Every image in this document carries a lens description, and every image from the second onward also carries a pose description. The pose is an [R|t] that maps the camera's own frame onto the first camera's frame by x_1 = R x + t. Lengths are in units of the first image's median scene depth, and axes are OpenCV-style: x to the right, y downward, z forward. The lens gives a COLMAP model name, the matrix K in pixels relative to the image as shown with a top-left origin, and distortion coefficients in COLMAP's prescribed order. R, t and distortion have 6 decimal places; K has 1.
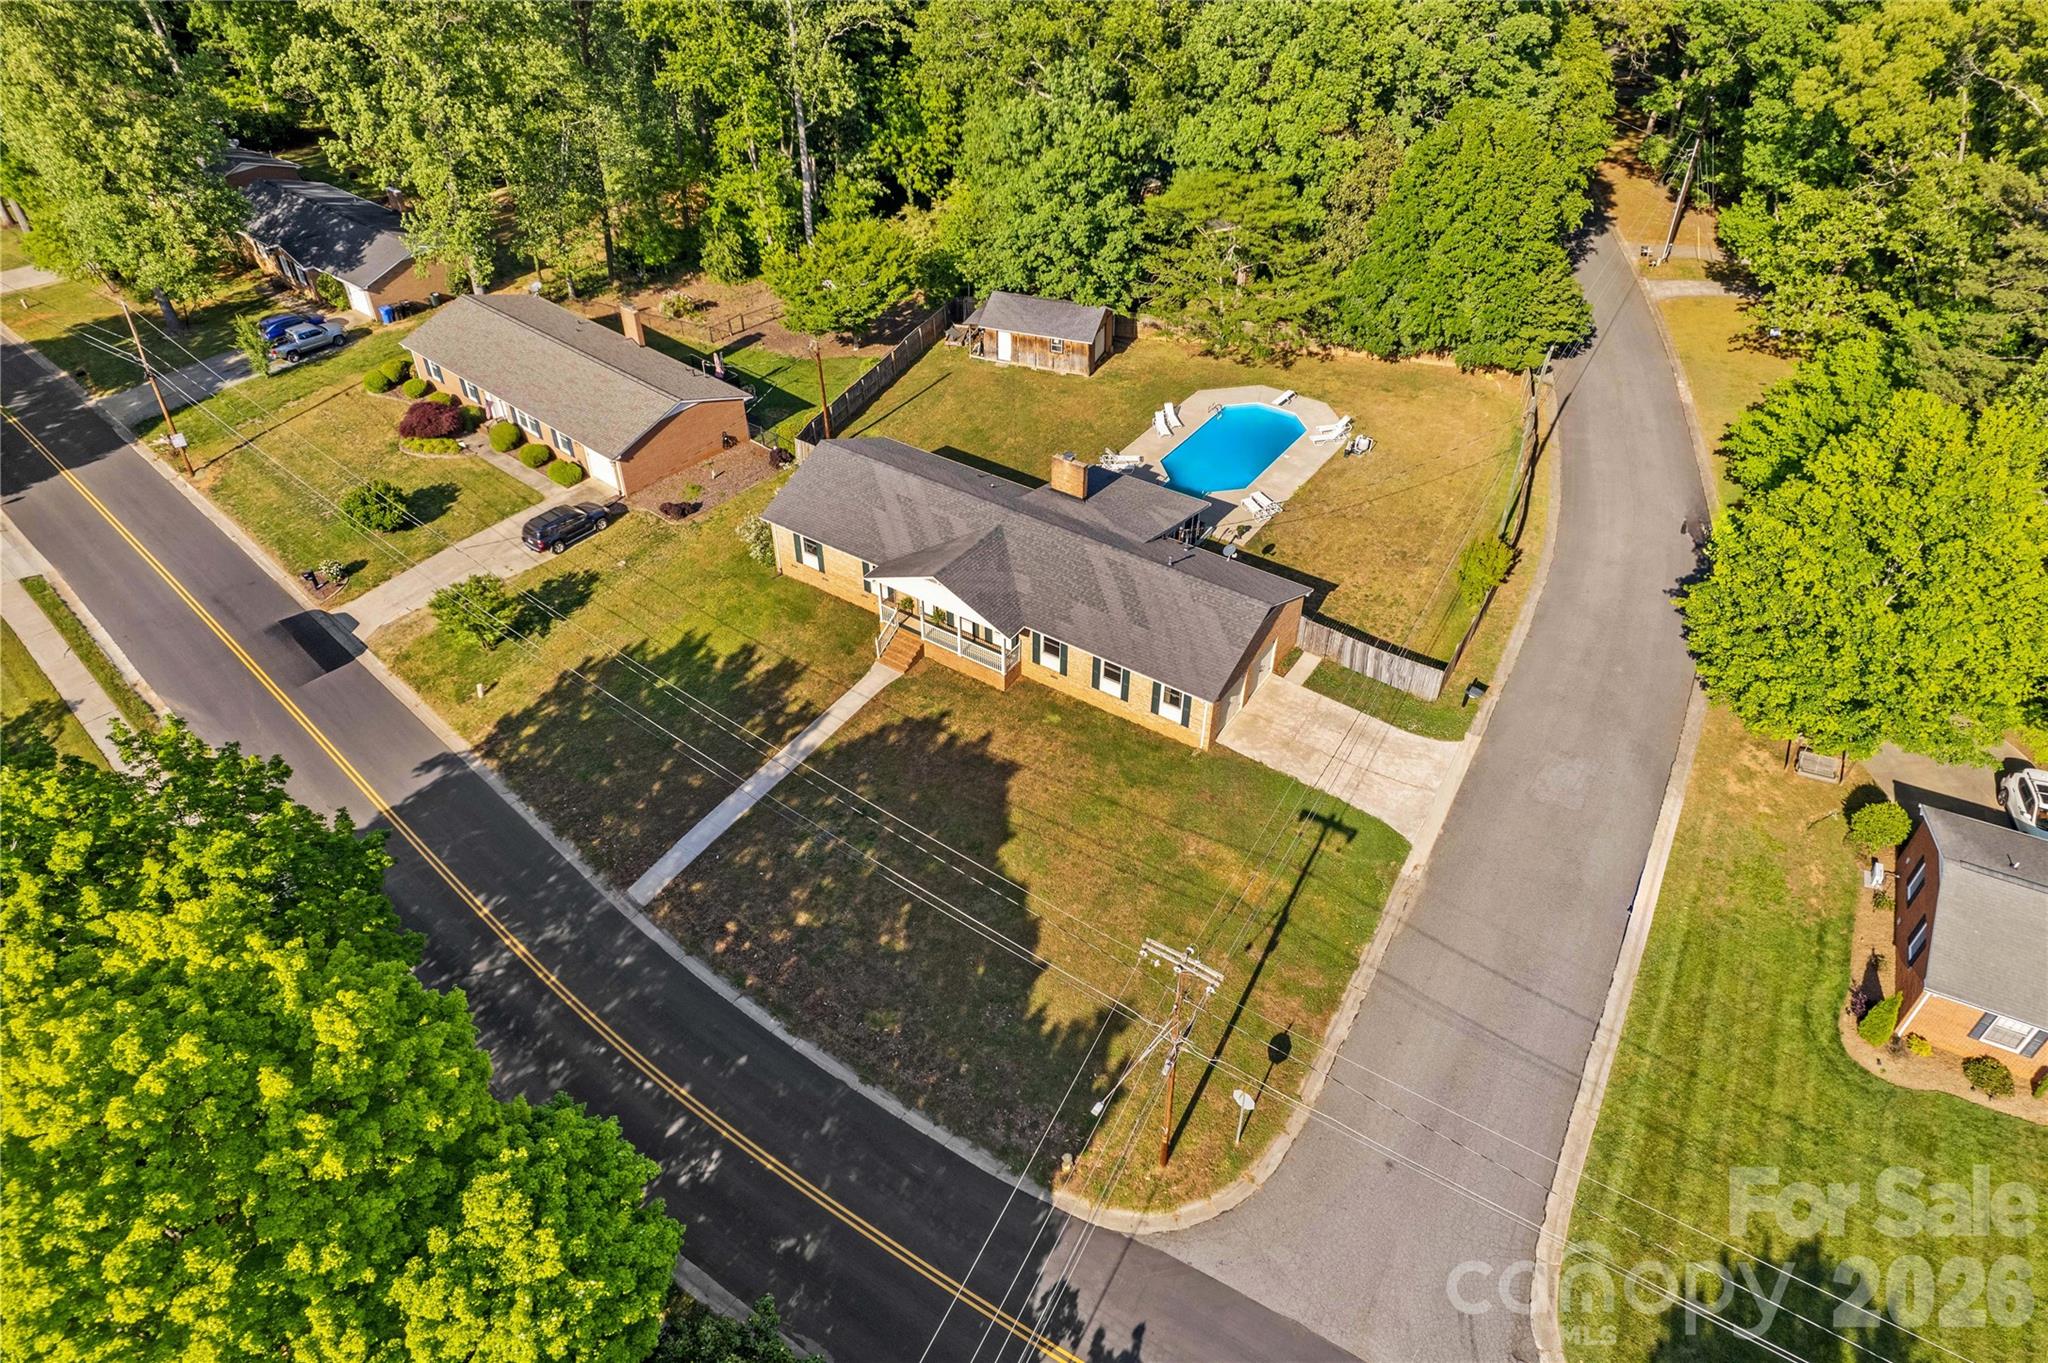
lens RADIAL K [[1306.5, 0, 1024.0], [0, 1306.5, 681.5], [0, 0, 1]] dist [0.017900, 0.000839]
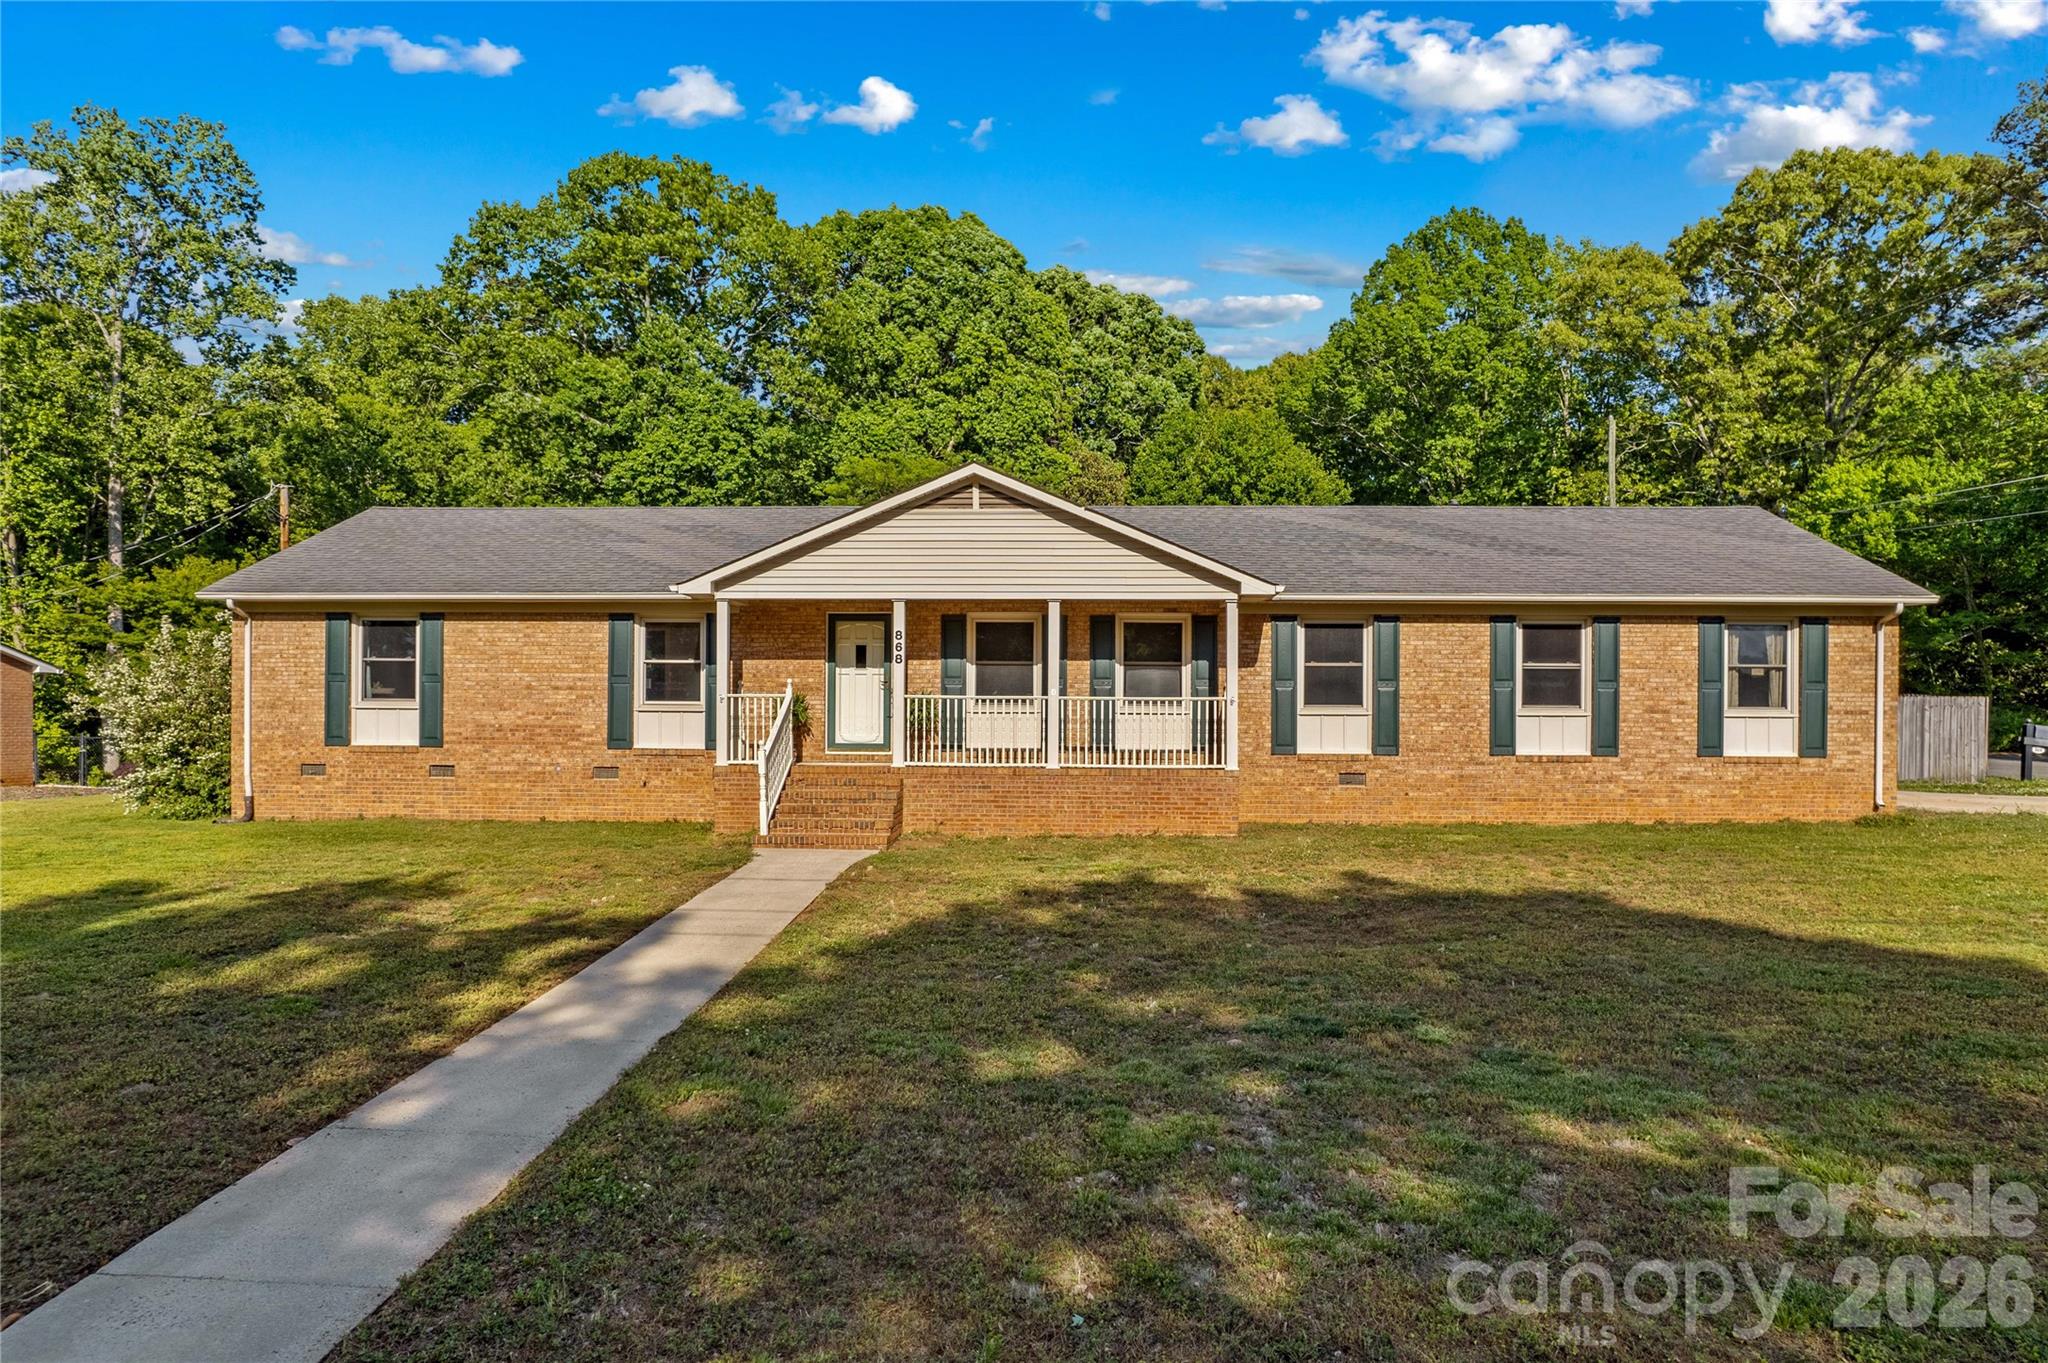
lens RADIAL K [[1306.5, 0, 1024.0], [0, 1306.5, 681.5], [0, 0, 1]] dist [0.017900, 0.000839]
pose [[0.850741, -0.000676, 0.525585, -0.196208], [0.344838, 0.755388, -0.557203, 0.118467], [-0.396644, 0.655277, 0.642873, 0.740176]]
